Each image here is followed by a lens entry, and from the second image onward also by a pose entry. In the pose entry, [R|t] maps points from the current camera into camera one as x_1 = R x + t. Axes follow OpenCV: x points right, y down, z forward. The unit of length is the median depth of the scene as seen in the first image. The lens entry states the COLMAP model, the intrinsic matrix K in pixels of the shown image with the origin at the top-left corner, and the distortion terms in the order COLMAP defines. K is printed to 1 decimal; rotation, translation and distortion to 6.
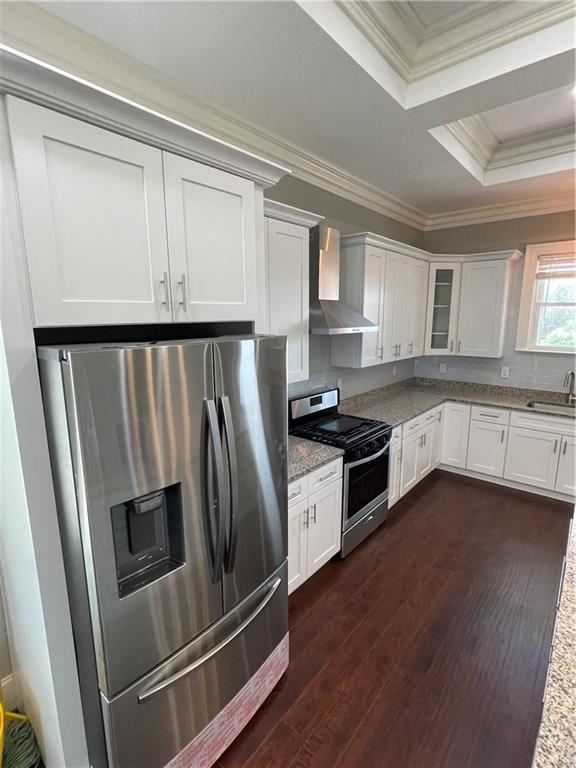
lens RADIAL K [[370.7, 0, 281.3], [0, 370.7, 385.4], [0, 0, 1]] dist [-0.001728, -0.000191]
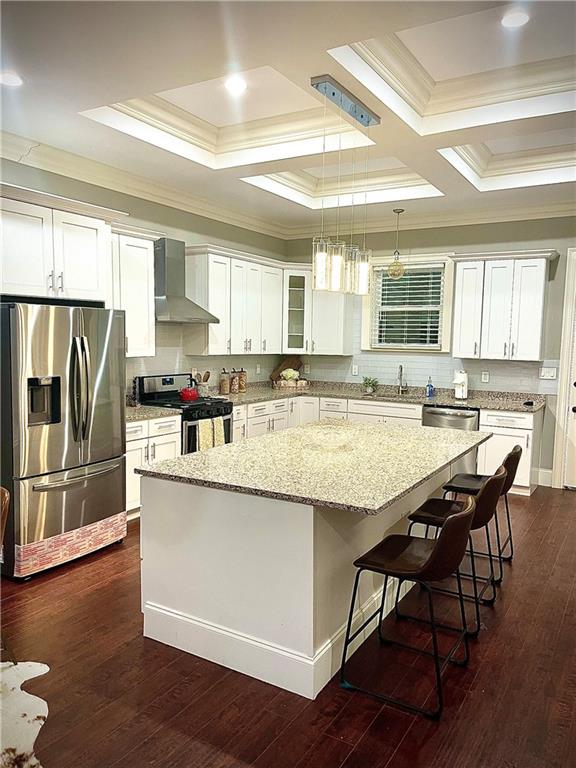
lens RADIAL K [[584.0, 0, 293.9], [0, 584.0, 387.2], [0, 0, 1]] dist [0.058074, -0.011366]
pose [[0.981904, 0.006739, 0.189261, 0.163310], [0.012487, 0.994888, -0.100210, 0.301088], [-0.188968, 0.100760, 0.976800, -1.052555]]
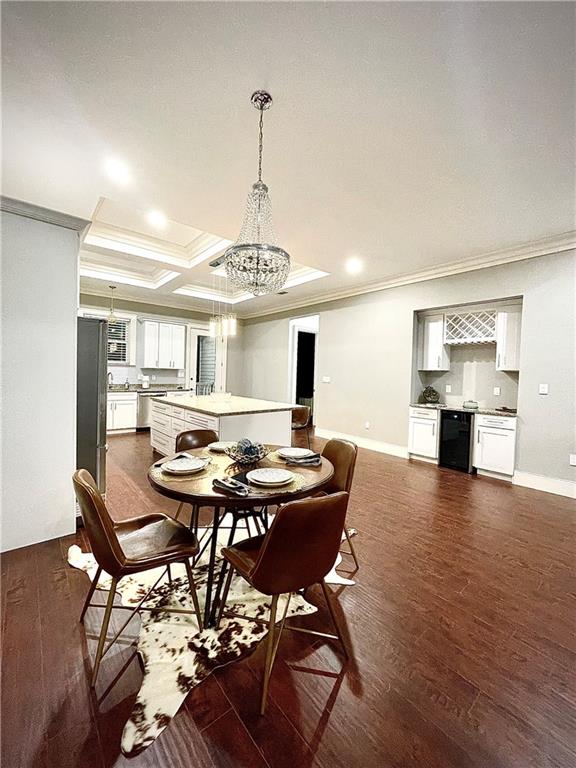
lens RADIAL K [[310.4, 0, 290.2], [0, 310.4, 381.7], [0, 0, 1]] dist [0.005518, 0.000132]
pose [[0.141586, -0.023923, 0.989637, -1.127876], [0.165788, 0.986161, 0.000120, 0.255536], [-0.975945, 0.164053, 0.143593, -0.335929]]
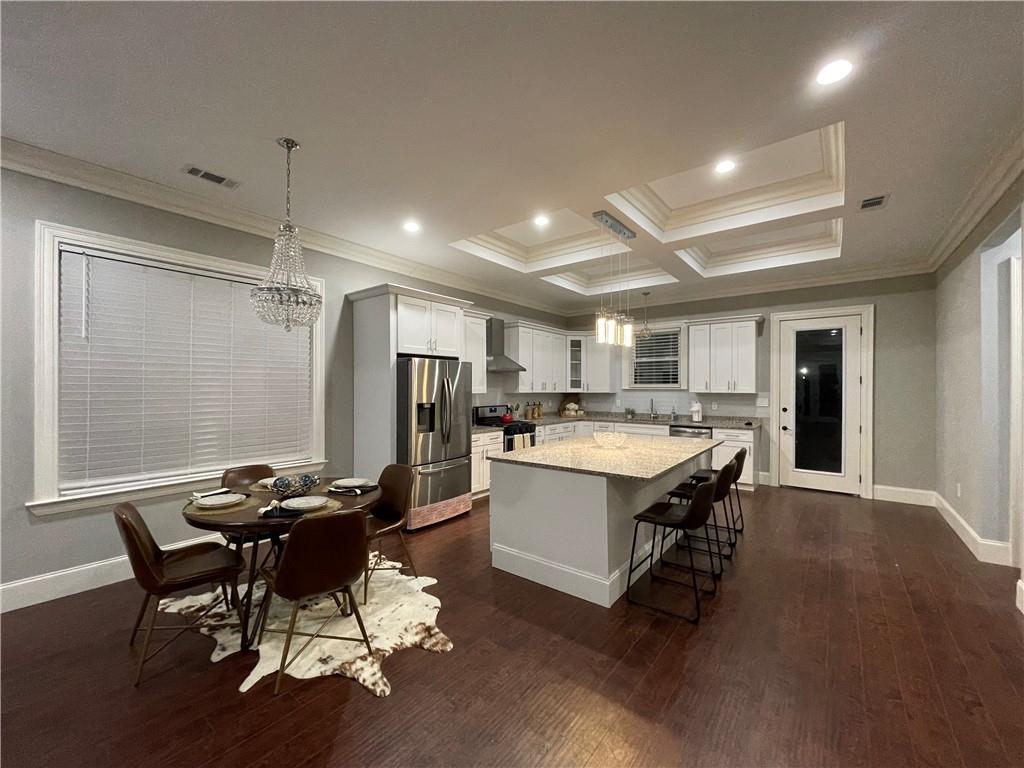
lens RADIAL K [[413.8, 0, 505.3], [0, 413.8, 388.7], [0, 0, 1]] dist [0.005518, 0.000132]
pose [[0.998890, 0.005551, 0.046768, 0.072530], [0.003272, 0.982452, -0.186486, 0.372501], [-0.046982, 0.186432, 0.981344, -1.155433]]
